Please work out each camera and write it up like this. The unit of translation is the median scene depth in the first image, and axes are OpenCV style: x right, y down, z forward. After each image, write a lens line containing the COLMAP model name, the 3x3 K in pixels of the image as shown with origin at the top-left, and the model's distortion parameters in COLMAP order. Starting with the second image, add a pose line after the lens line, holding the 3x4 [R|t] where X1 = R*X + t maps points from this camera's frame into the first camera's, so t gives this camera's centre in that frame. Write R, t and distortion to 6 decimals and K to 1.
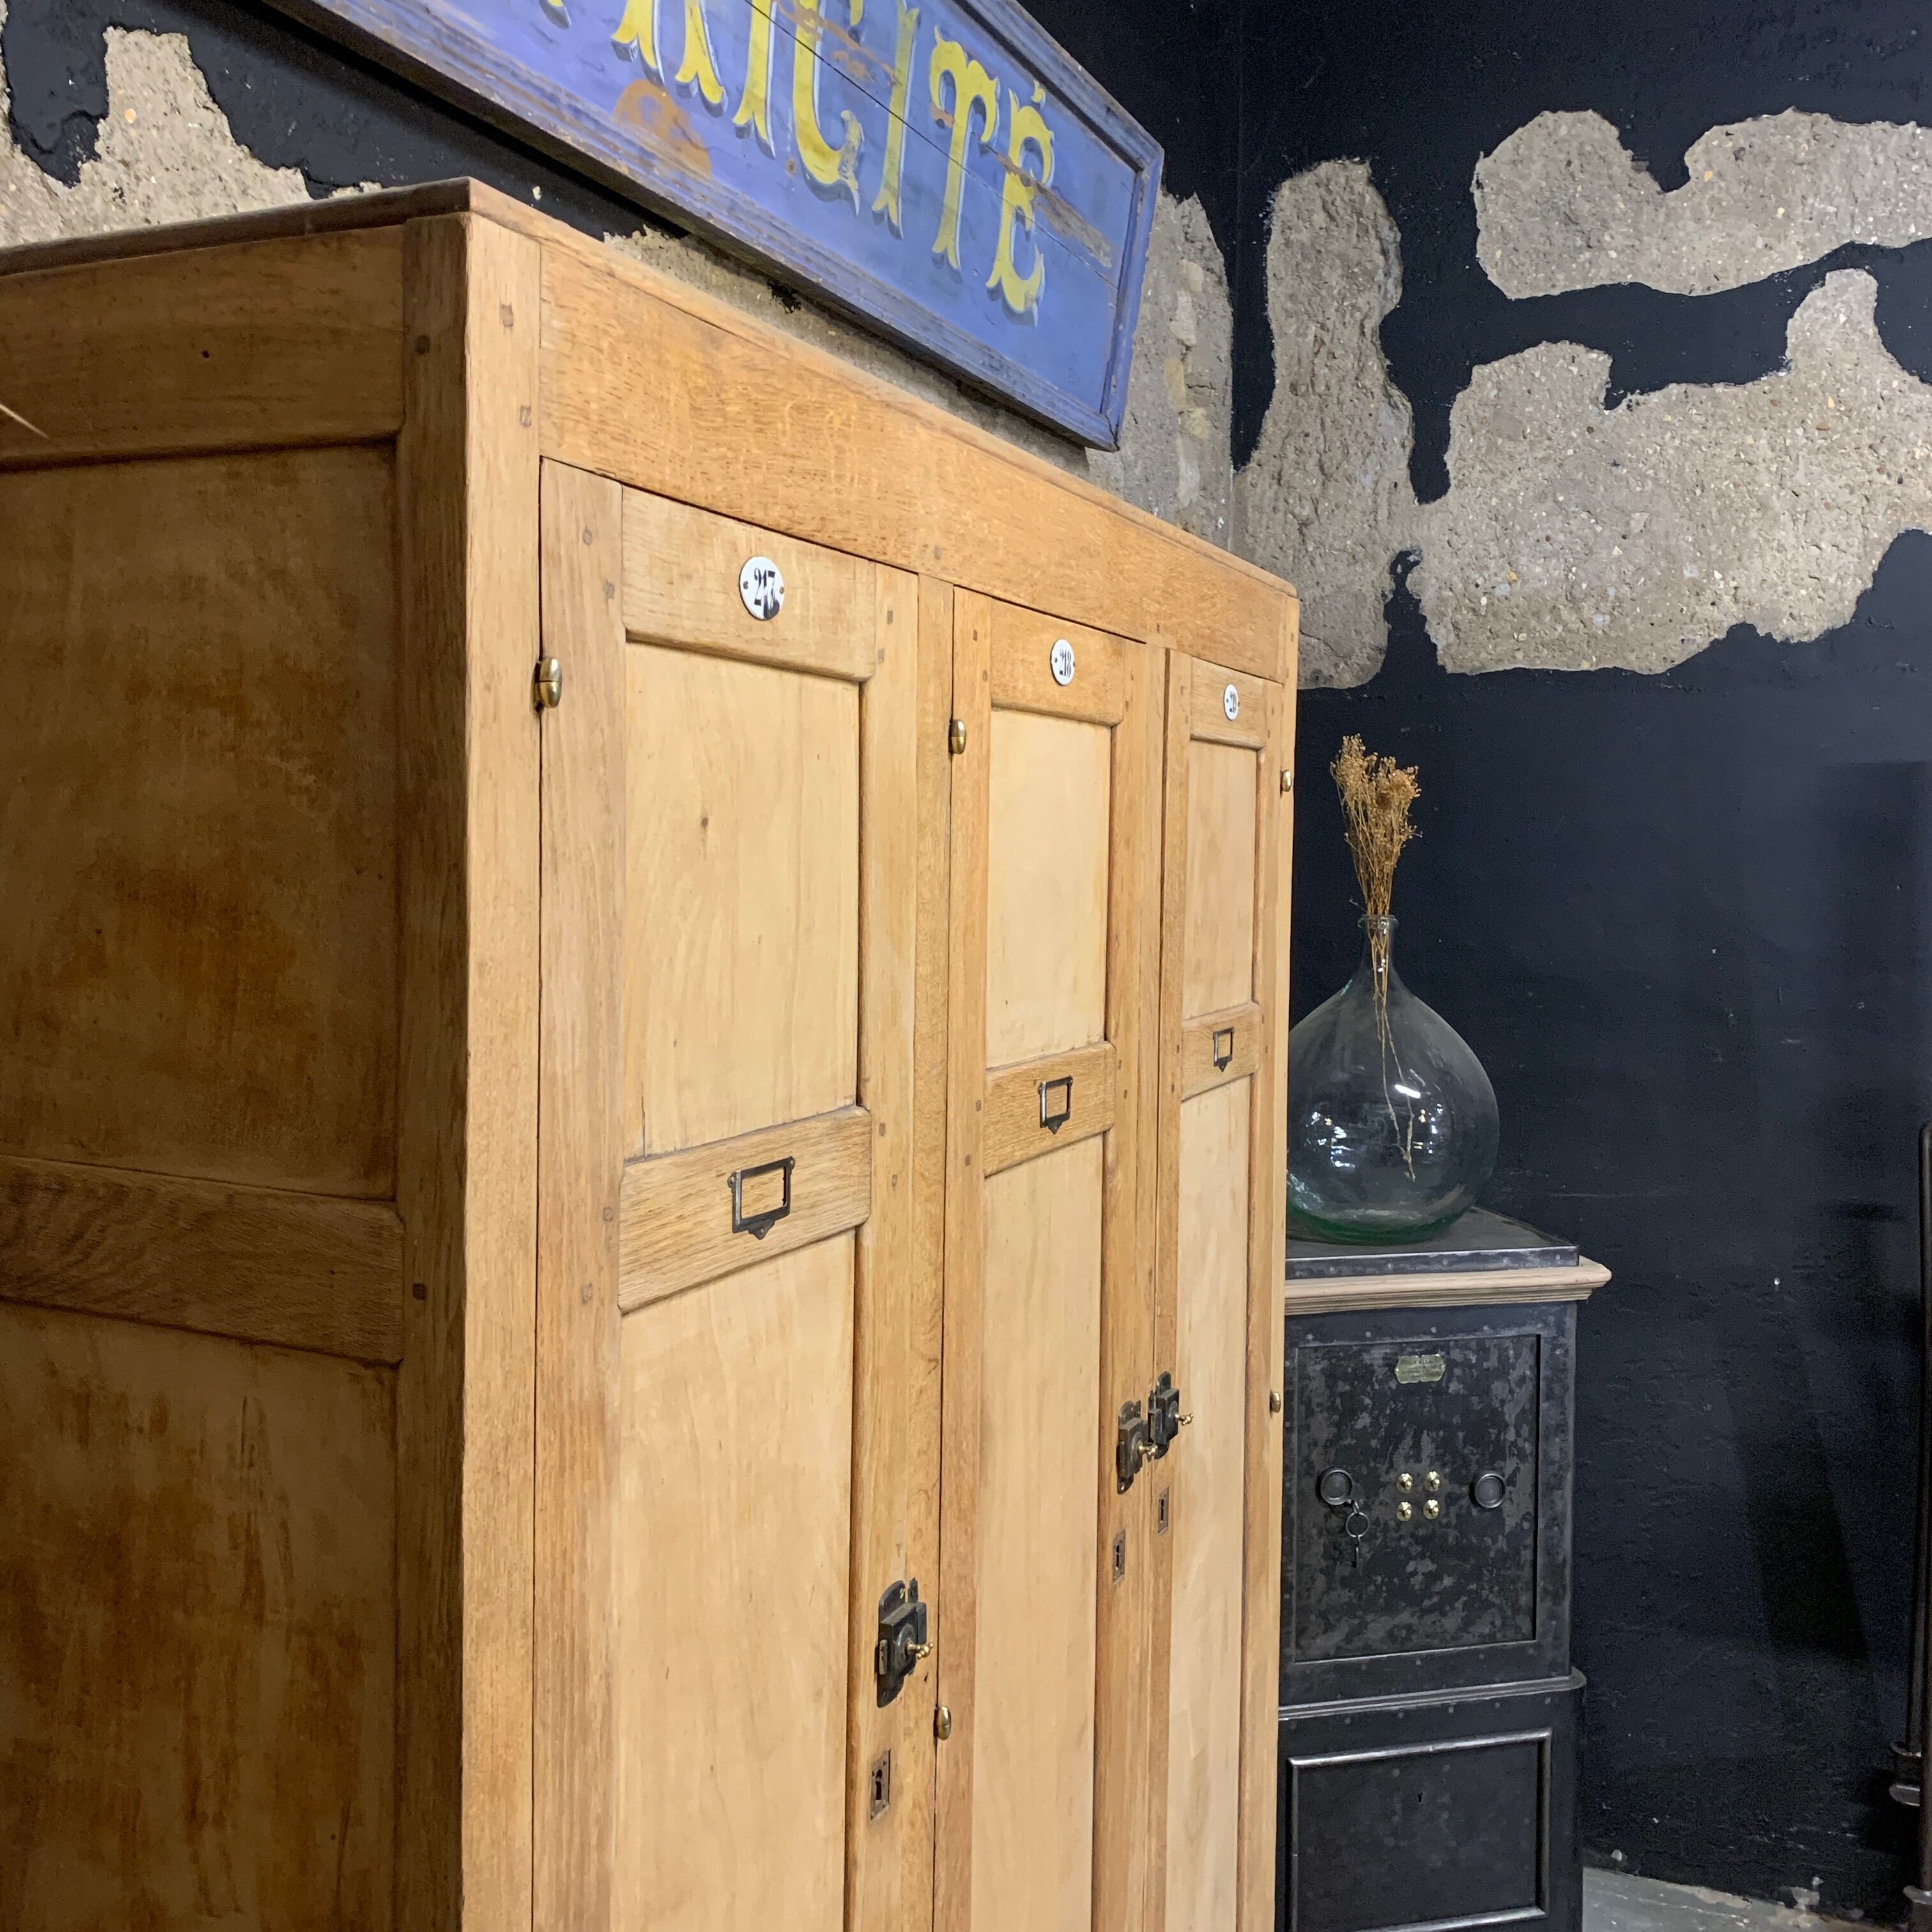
lens RADIAL K [[1947.7, 0, 959.0], [0, 1947.7, 970.4], [0, 0, 1]] dist [0.166662, -0.435227]
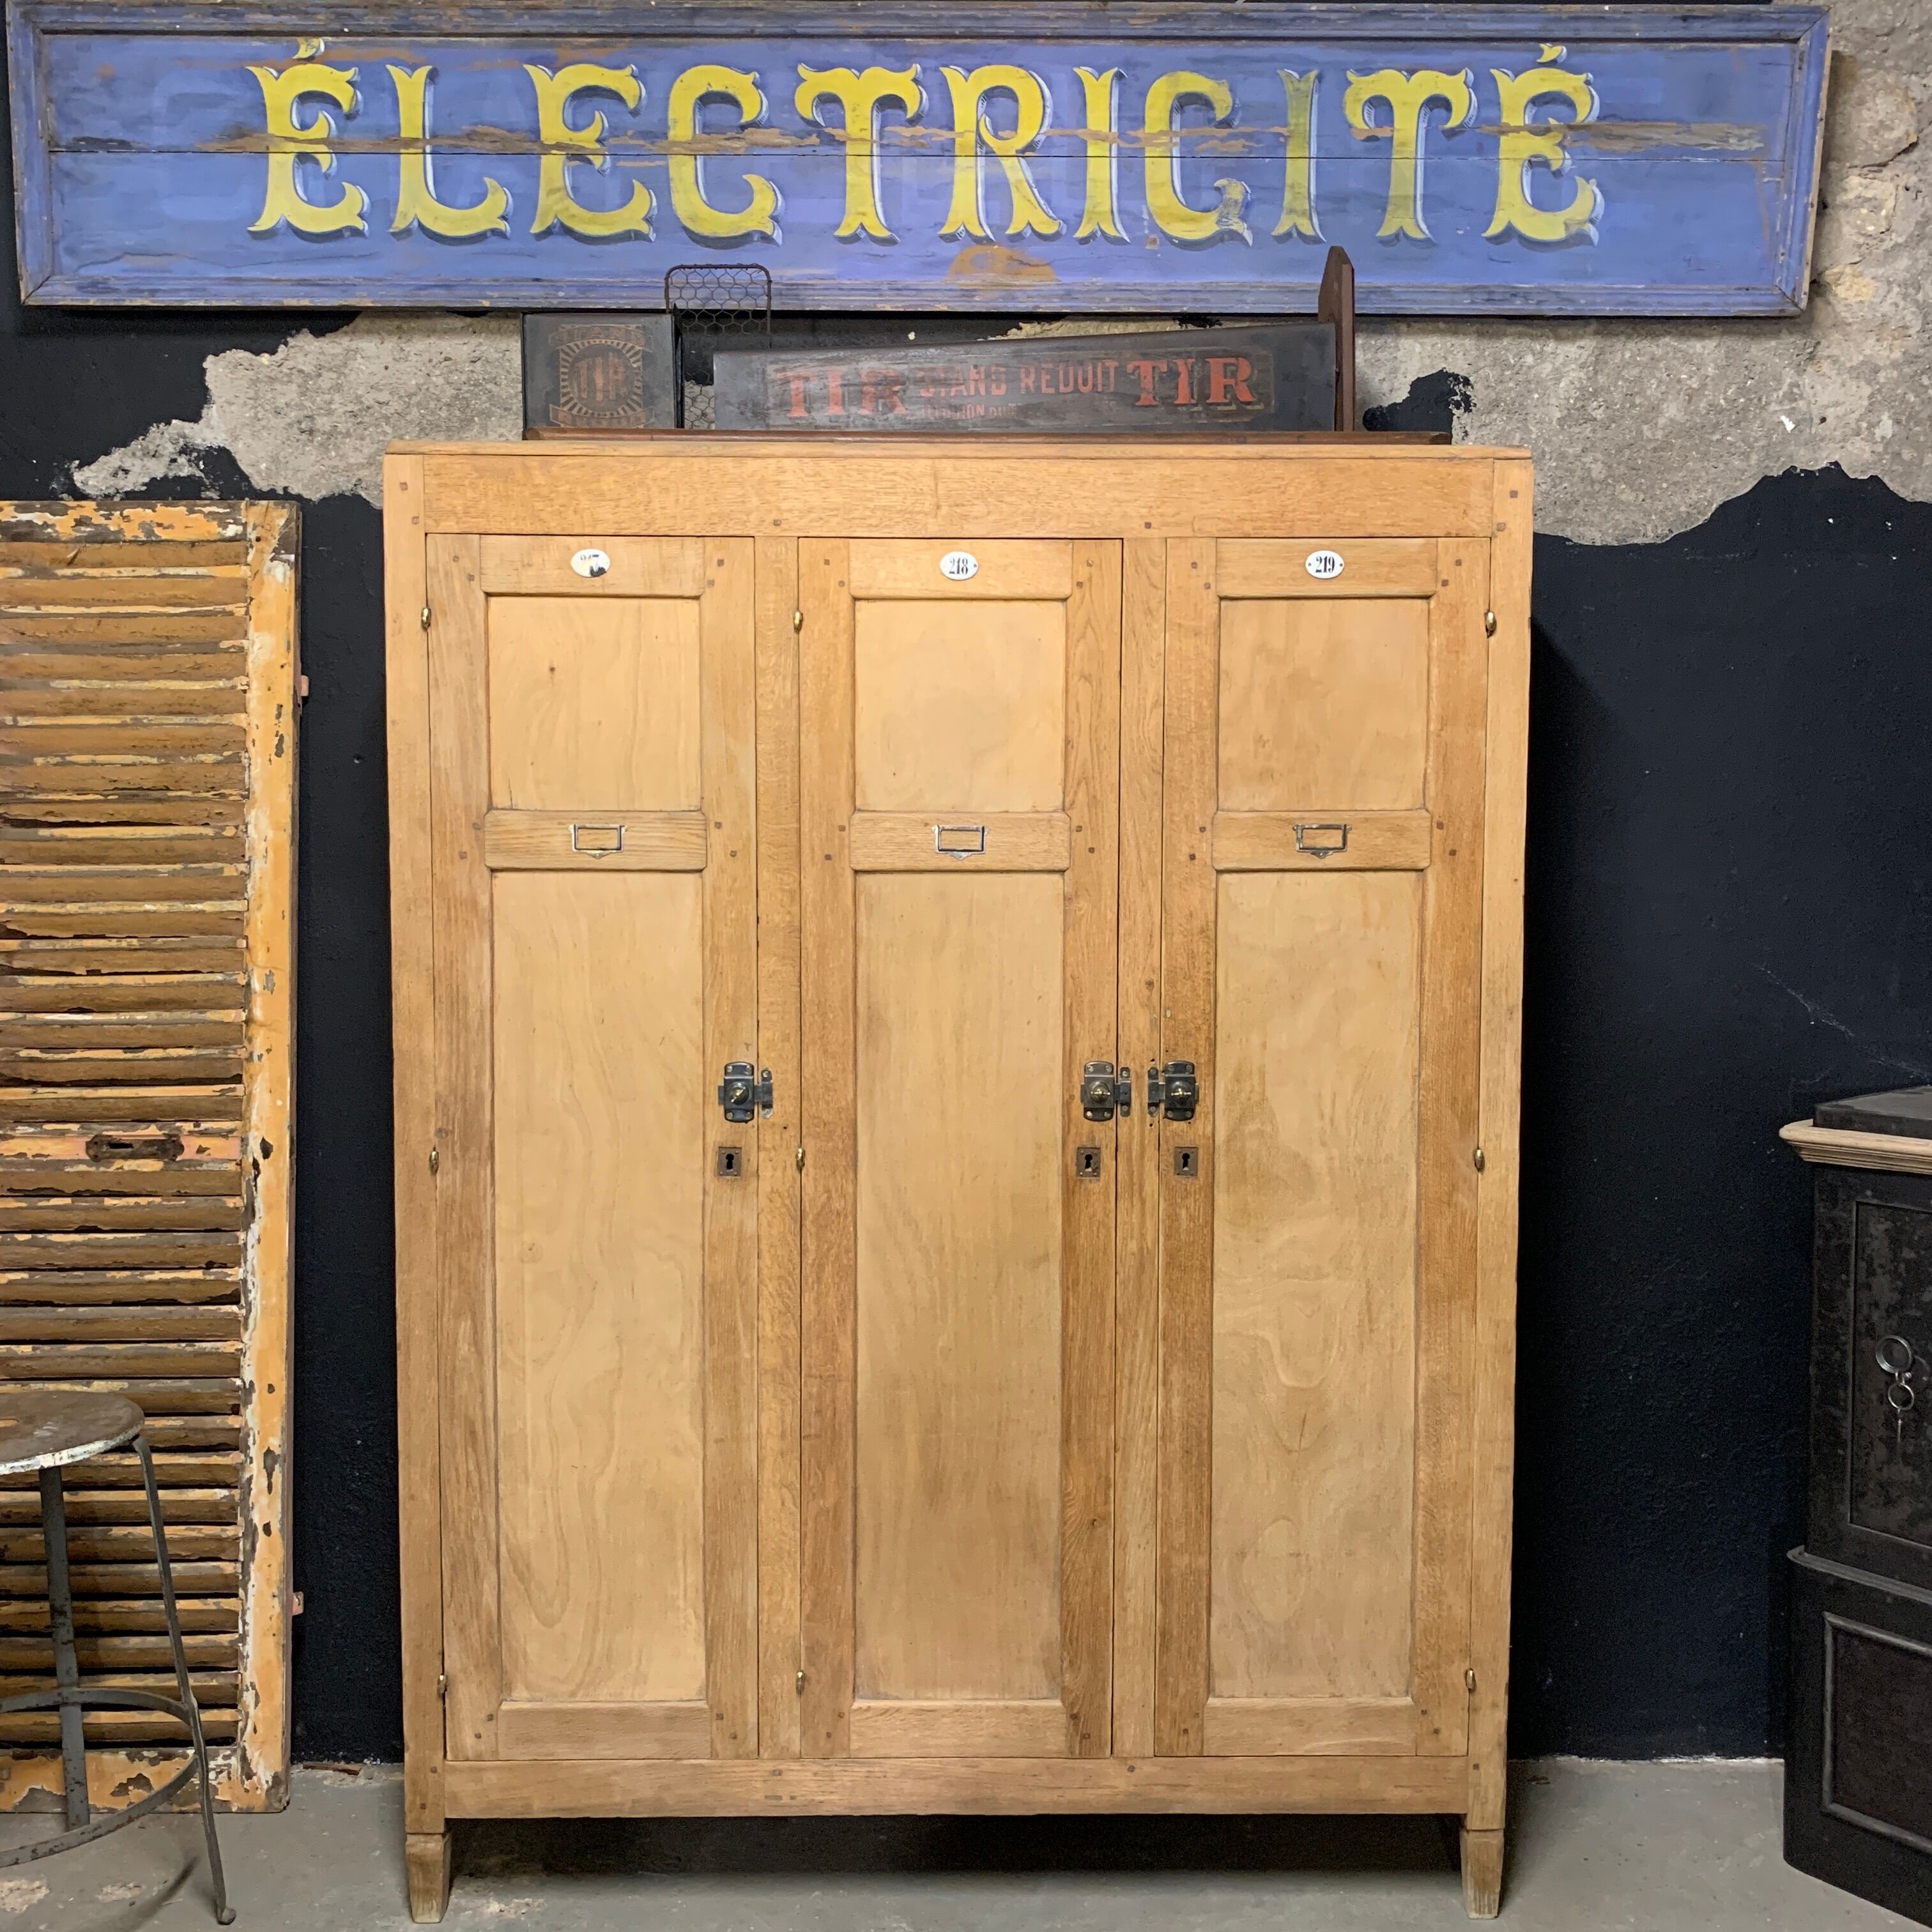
lens RADIAL K [[1917.7, 0, 966.0], [0, 1917.7, 966.0], [0, 0, 1]] dist [0.152769, -0.346781]
pose [[0.422937, 0.059067, -0.904232, 1.720520], [-0.055019, 0.997706, 0.039439, 0.124818], [0.904487, 0.033070, 0.425217, 0.378712]]
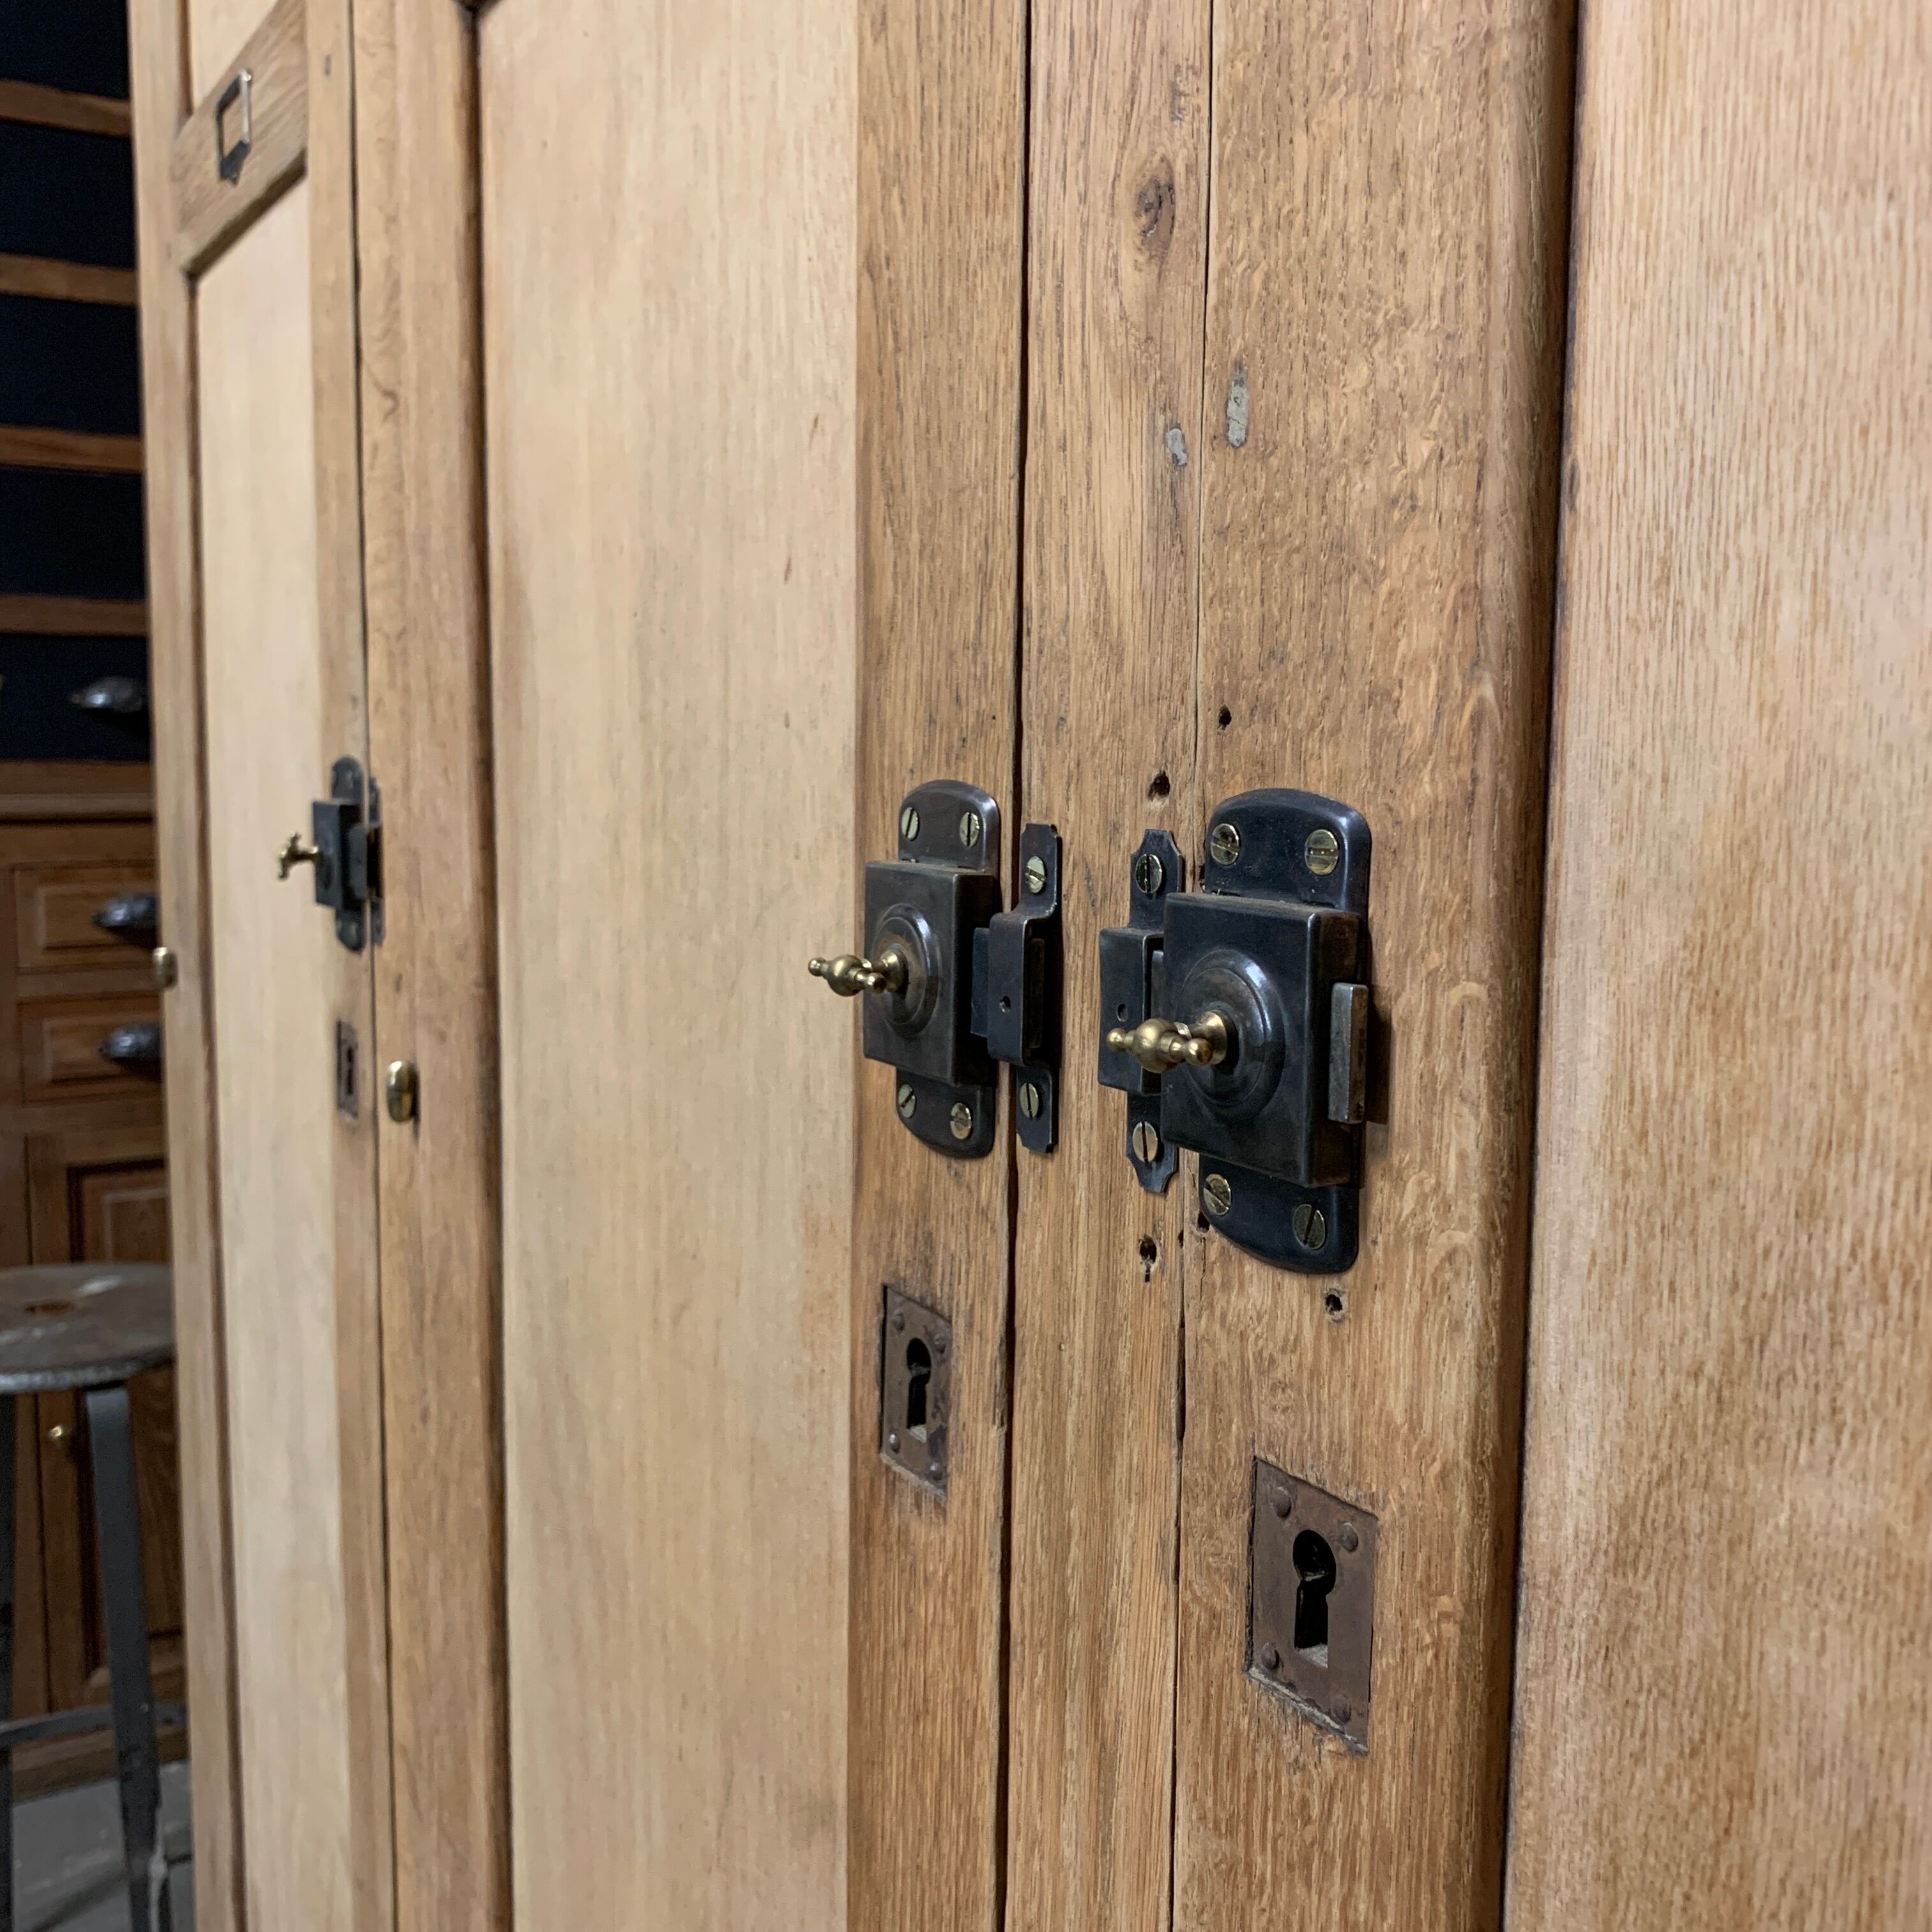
lens RADIAL K [[1940.8, 0, 1004.7], [0, 1940.8, 946.6], [0, 0, 1]] dist [0.150678, -0.418450]
pose [[-0.541193, 0.066158, -0.838292, 0.357444], [-0.074056, 0.989277, 0.125883, 0.268920], [0.837631, 0.130207, -0.530491, 1.453134]]
